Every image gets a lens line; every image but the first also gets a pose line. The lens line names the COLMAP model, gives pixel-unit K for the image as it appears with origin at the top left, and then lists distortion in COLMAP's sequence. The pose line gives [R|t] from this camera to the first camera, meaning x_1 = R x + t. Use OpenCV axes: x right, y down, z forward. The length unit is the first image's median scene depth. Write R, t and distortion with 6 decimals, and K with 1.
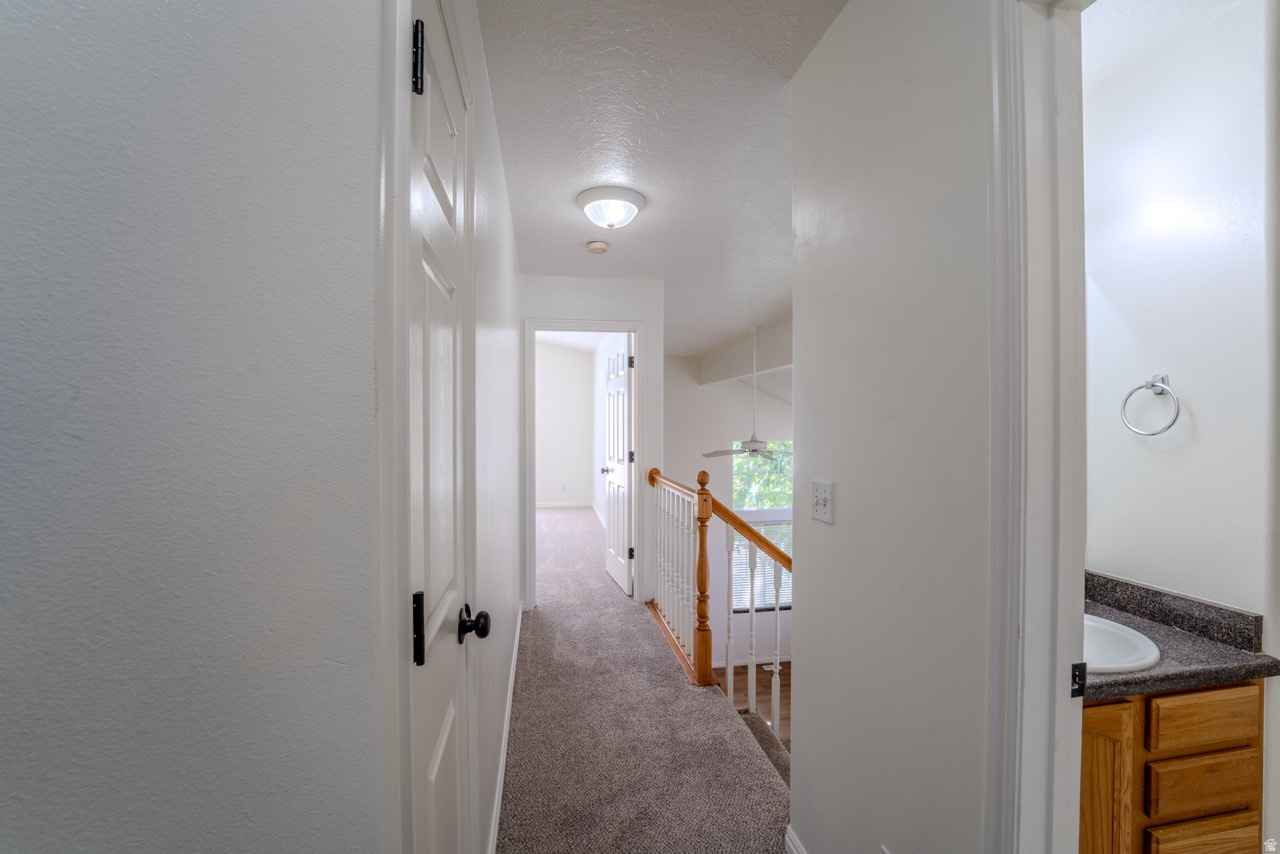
lens RADIAL K [[552.7, 0, 634.2], [0, 552.7, 422.8], [0, 0, 1]] dist [-0.023615, 0.001864]
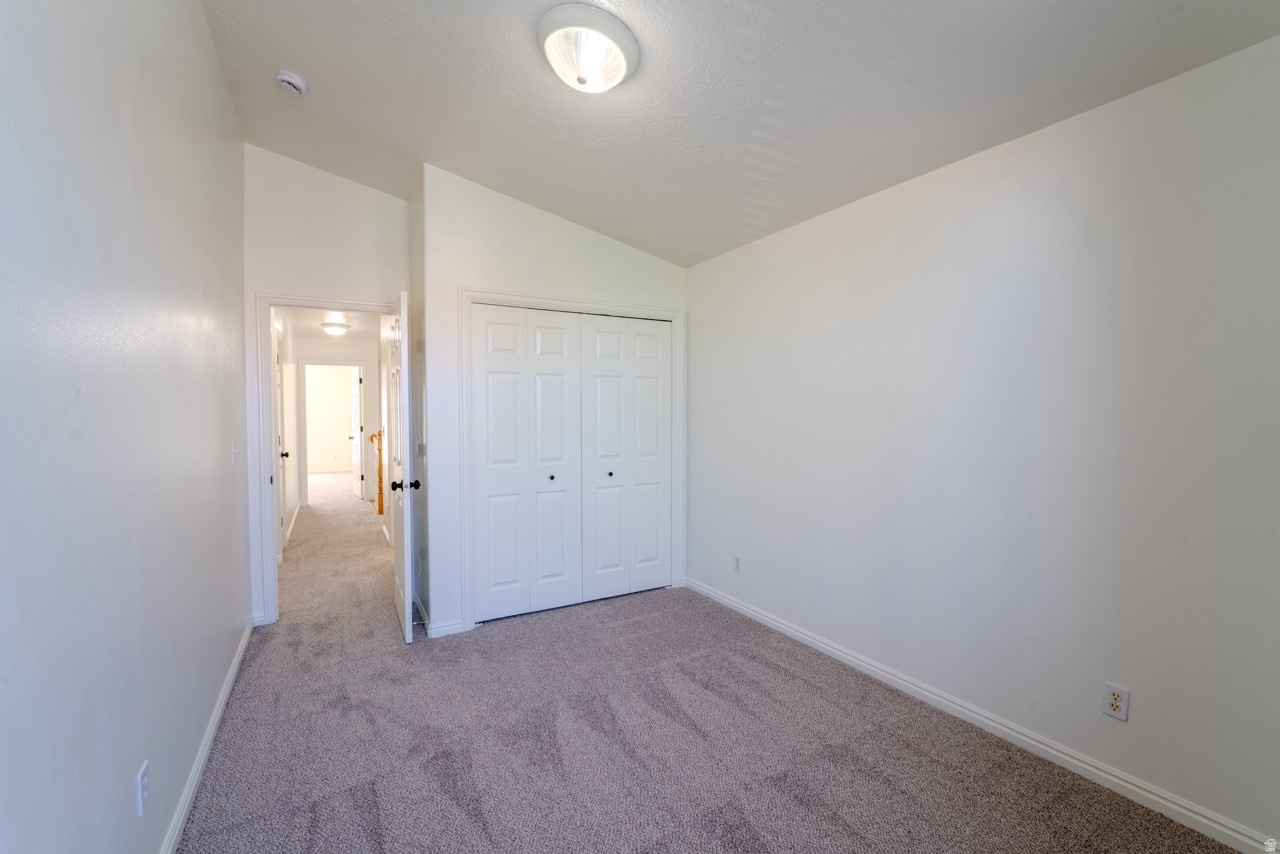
lens RADIAL K [[552.7, 0, 649.8], [0, 552.7, 428.0], [0, 0, 1]] dist [-0.023615, 0.001864]
pose [[0.934858, -0.003607, 0.355004, 0.272878], [-0.004811, 0.999728, 0.022828, 0.008070], [-0.354989, -0.023049, 0.934586, -1.267612]]
